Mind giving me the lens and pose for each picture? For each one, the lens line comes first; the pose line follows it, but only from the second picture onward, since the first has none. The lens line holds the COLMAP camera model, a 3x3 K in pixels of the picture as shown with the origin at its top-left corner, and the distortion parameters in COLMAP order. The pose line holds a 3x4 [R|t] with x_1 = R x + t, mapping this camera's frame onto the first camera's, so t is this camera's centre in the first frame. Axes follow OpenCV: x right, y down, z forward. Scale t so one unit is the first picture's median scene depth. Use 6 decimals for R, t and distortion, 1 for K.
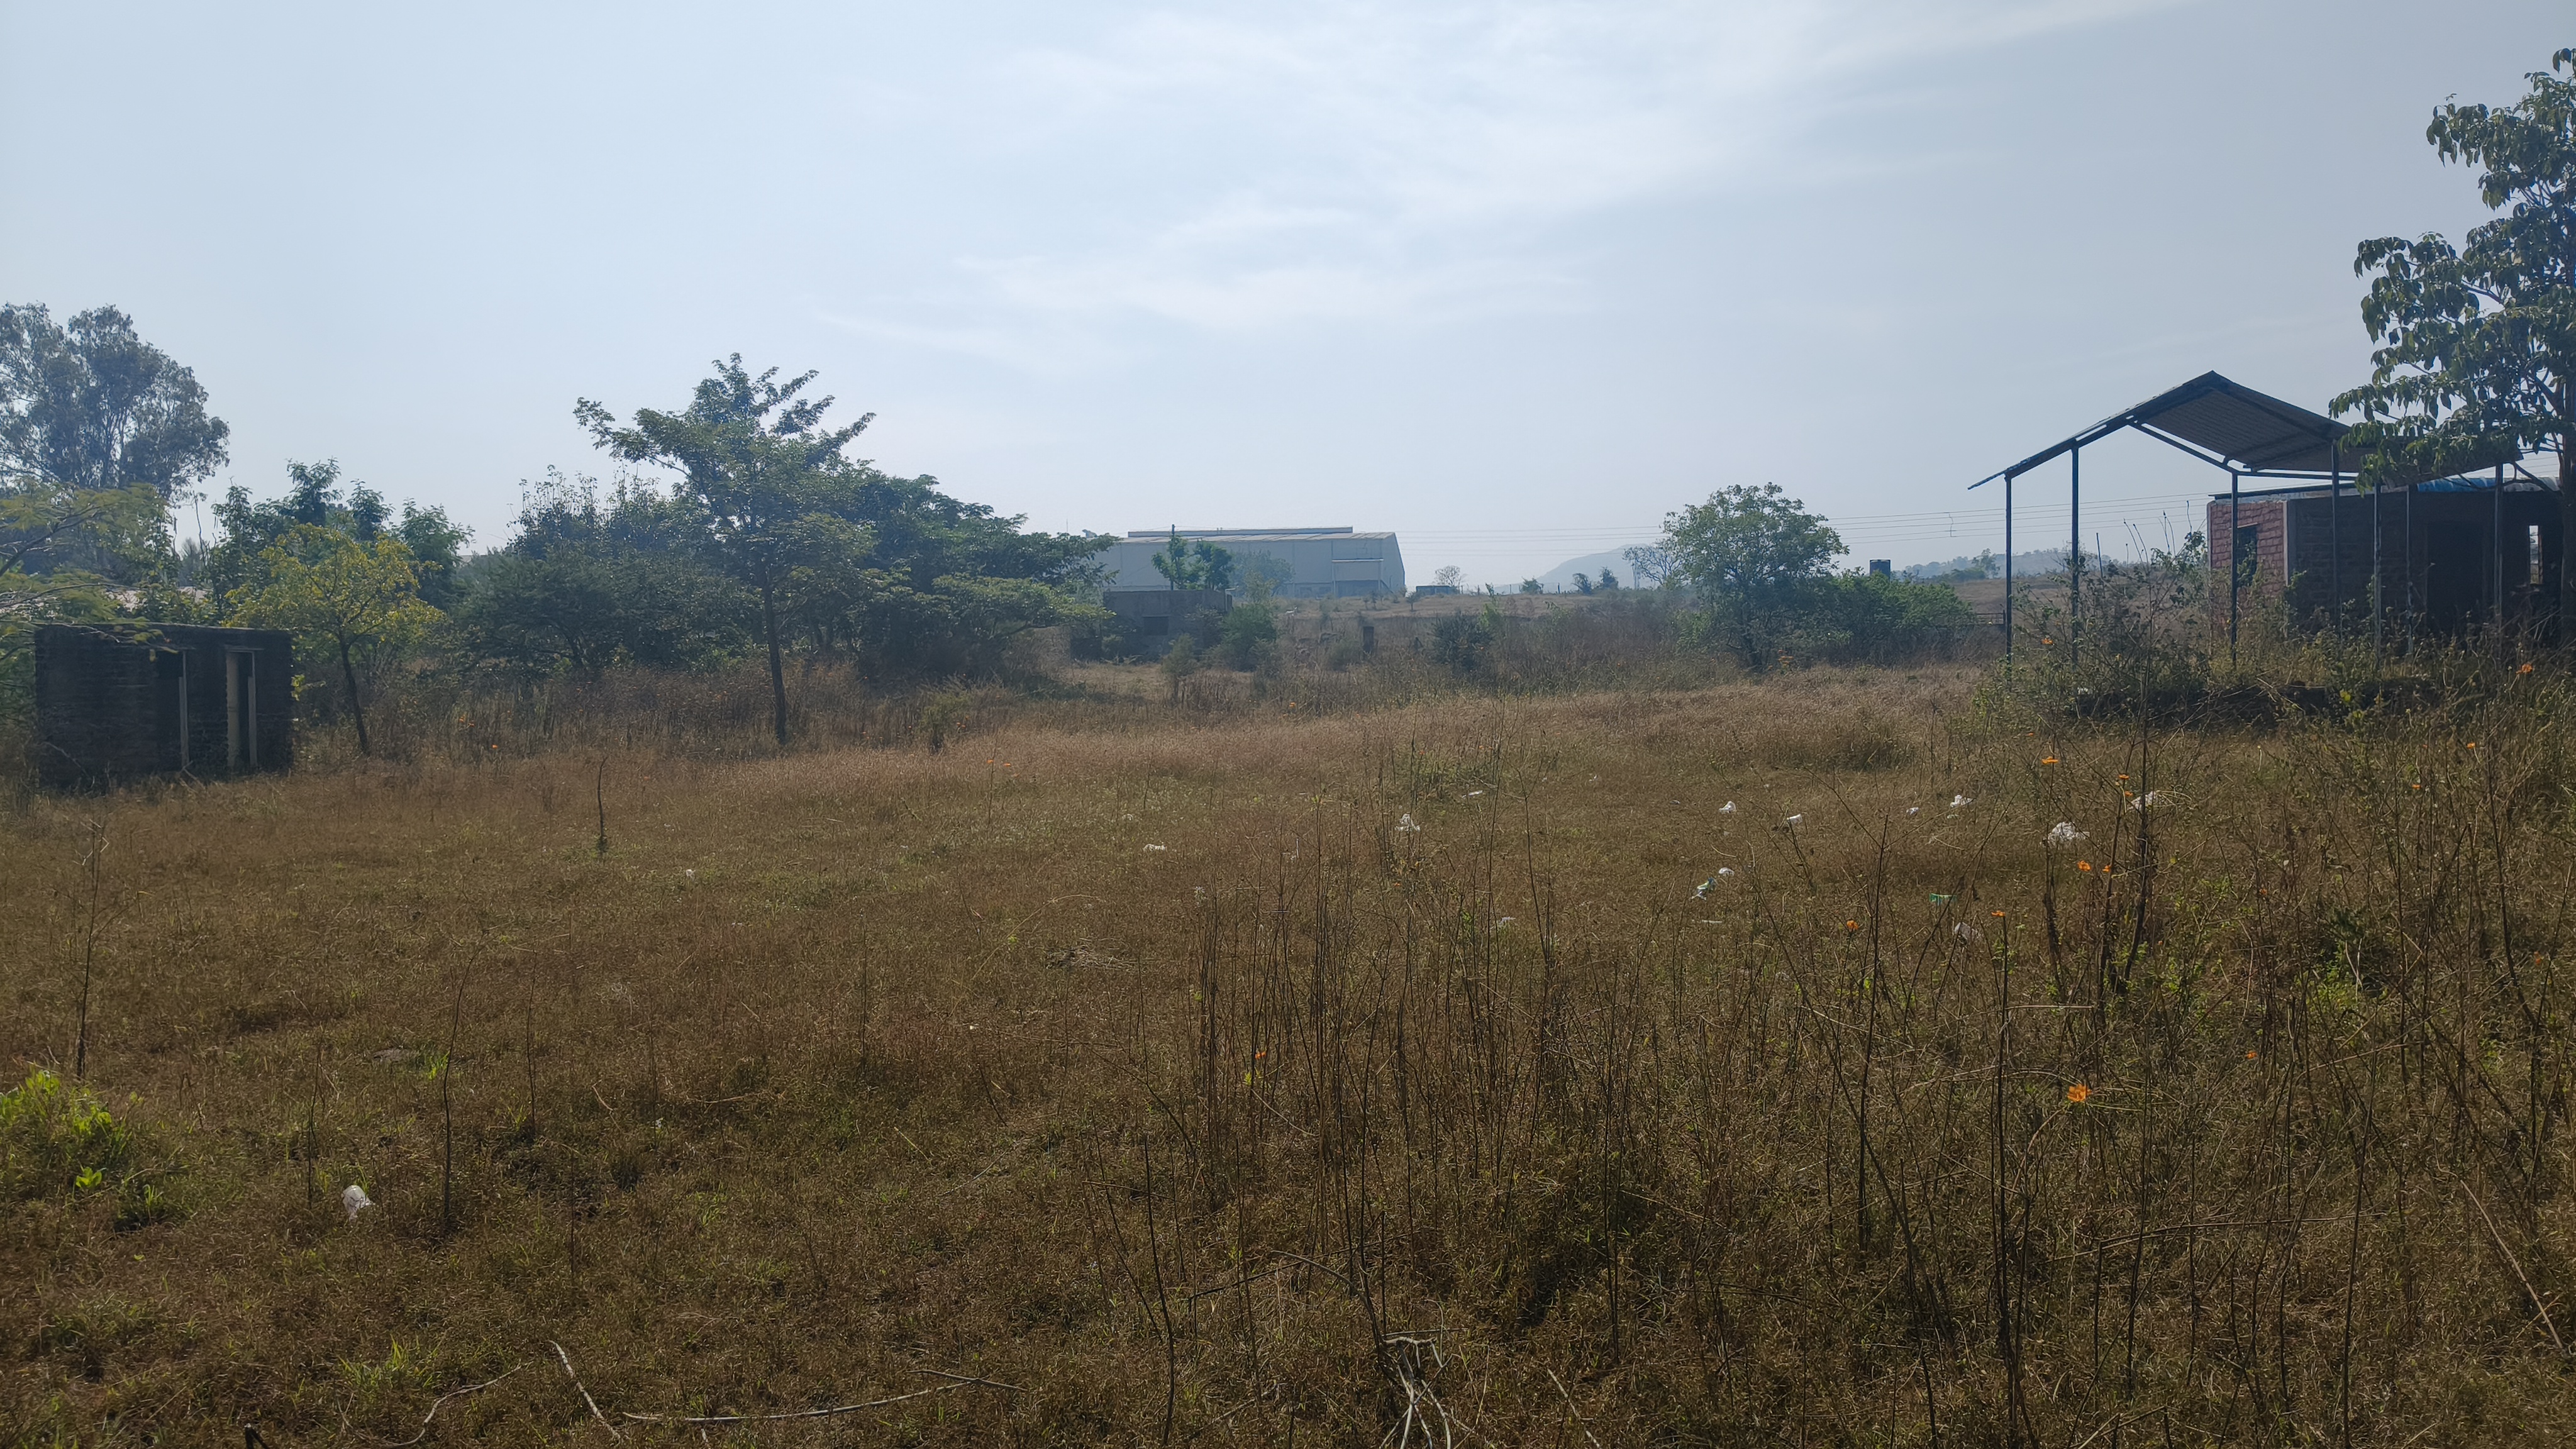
lens RADIAL K [[1998.7, 0, 1231.8], [0, 1998.7, 759.7], [0, 0, 1]] dist [0.052660, -0.122957]
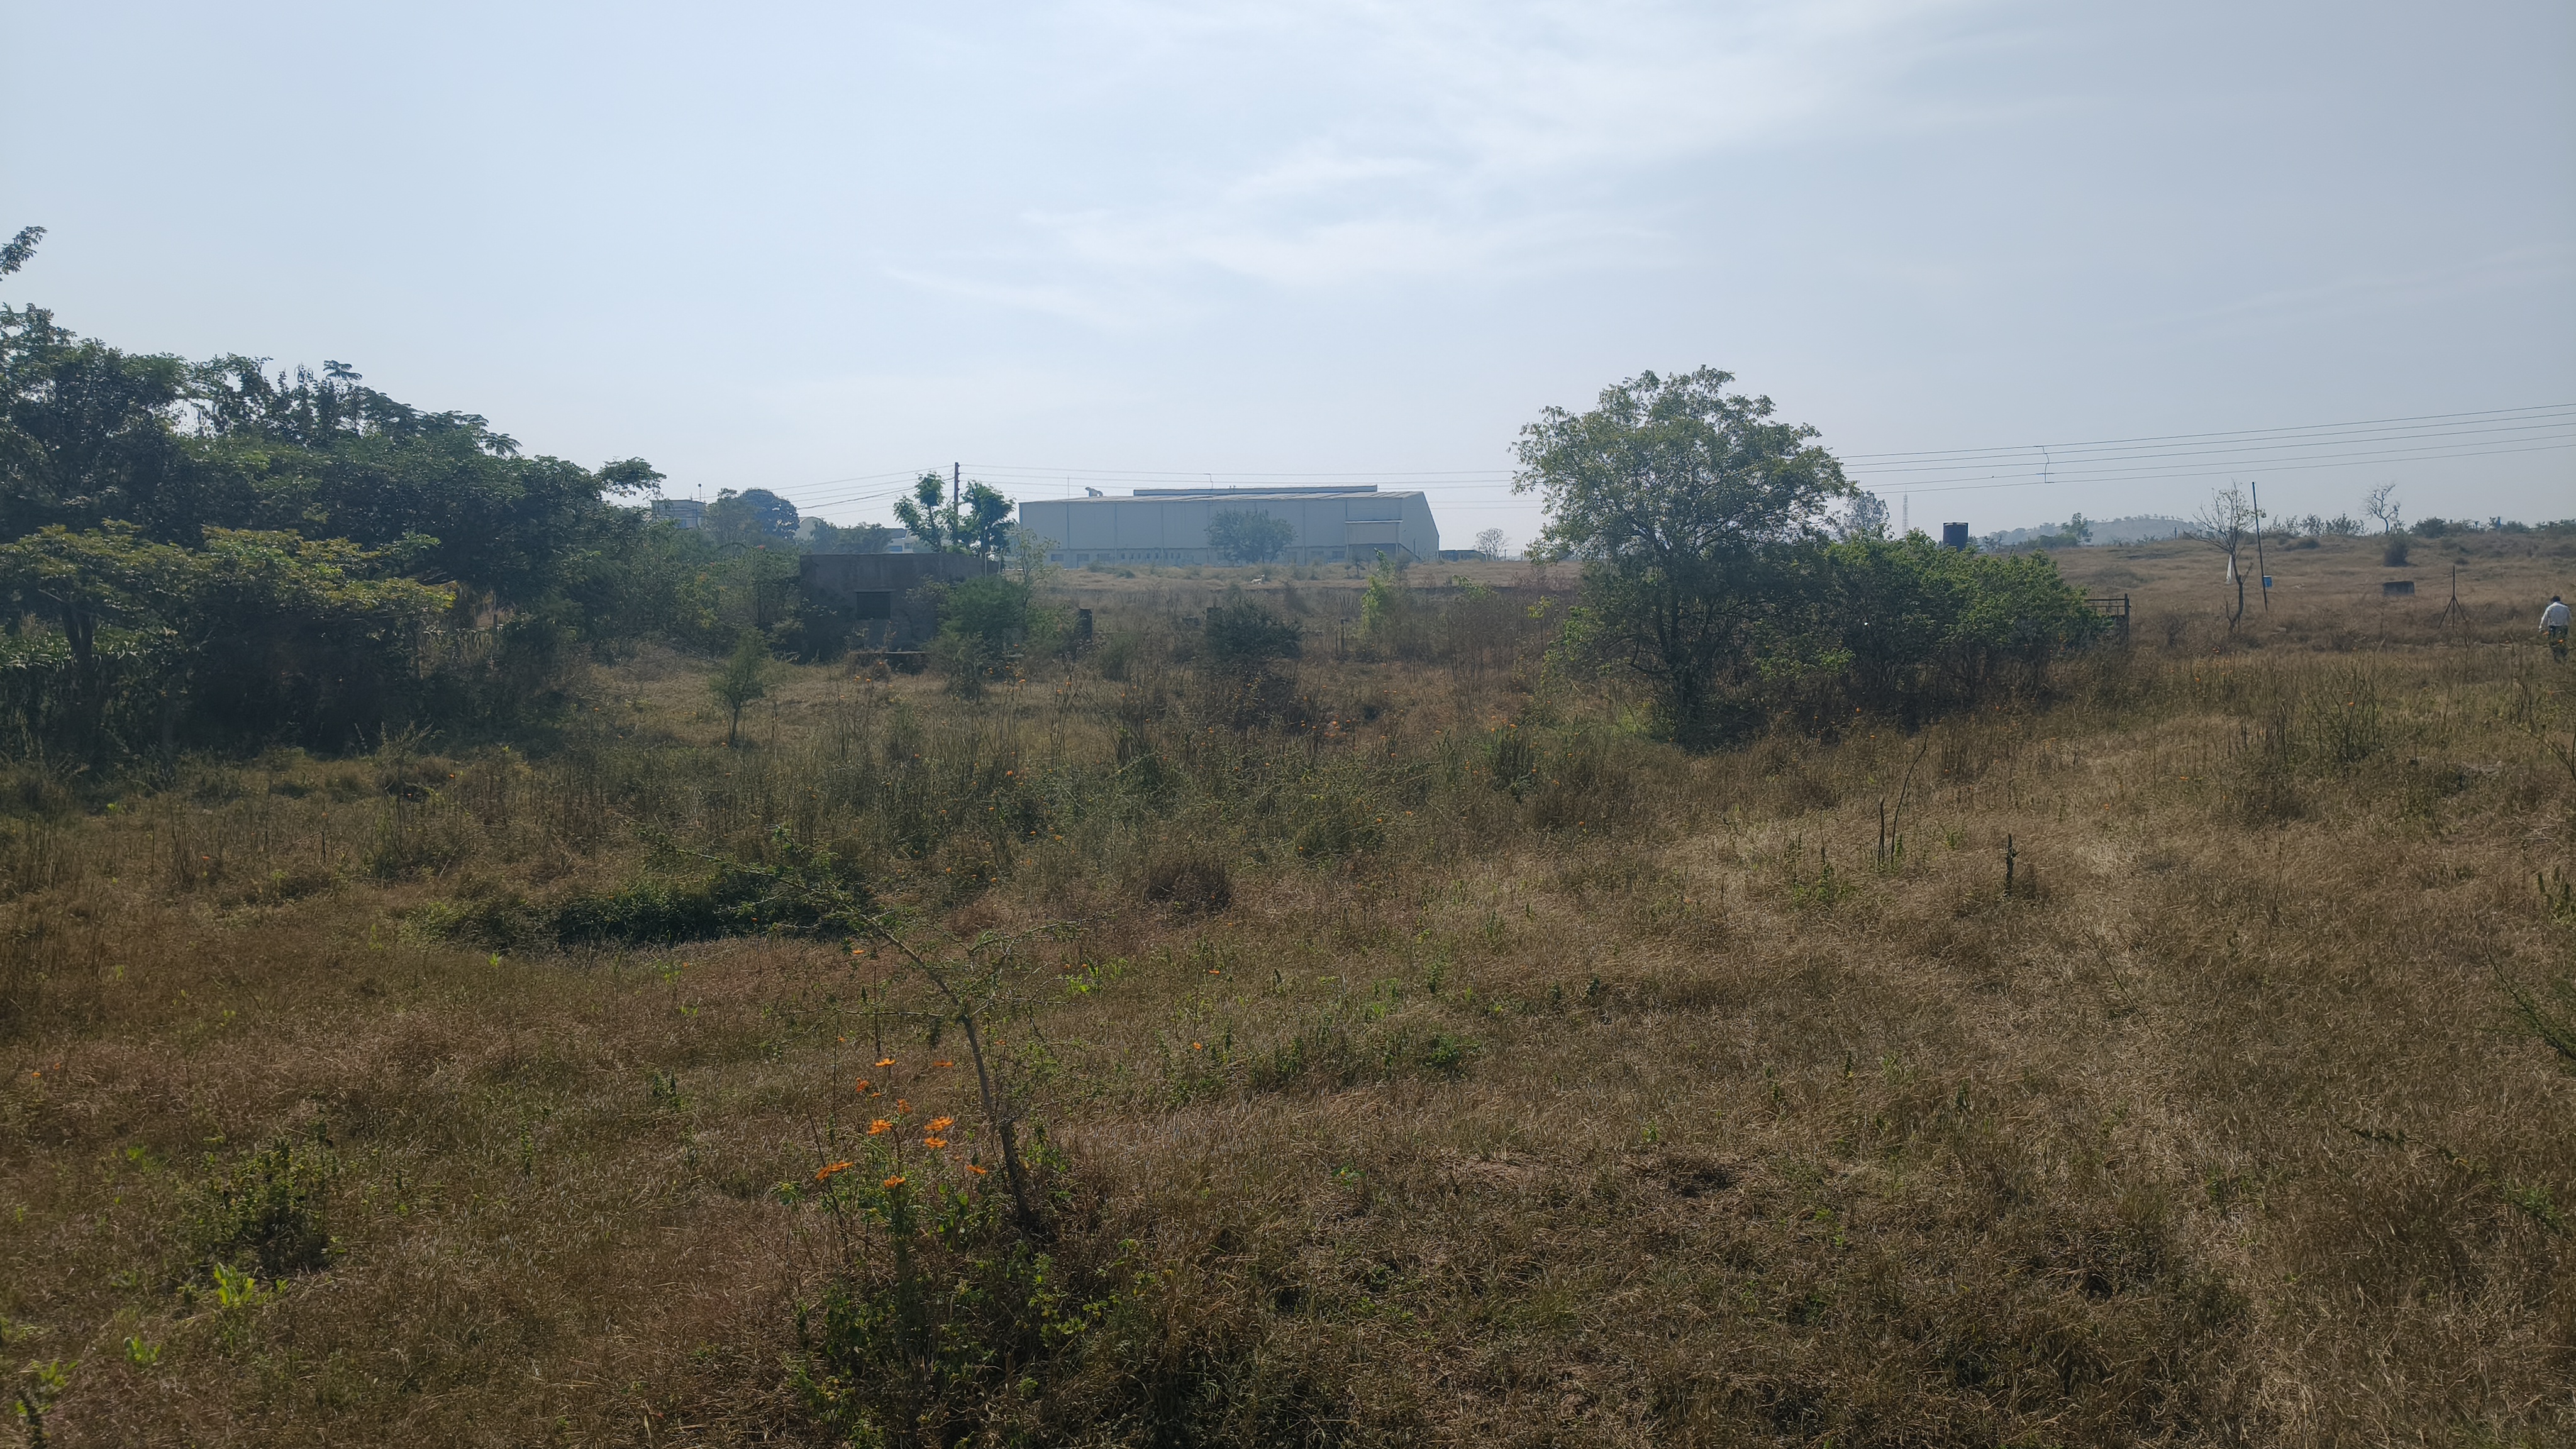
lens RADIAL K [[1998.7, 0, 1266.1], [0, 1998.7, 736.0], [0, 0, 1]] dist [0.052660, -0.122957]
pose [[0.999562, 0.009874, -0.027888, 0.161069], [-0.009712, 0.999935, 0.005951, -0.039990], [0.027945, -0.005678, 0.999593, 0.449586]]
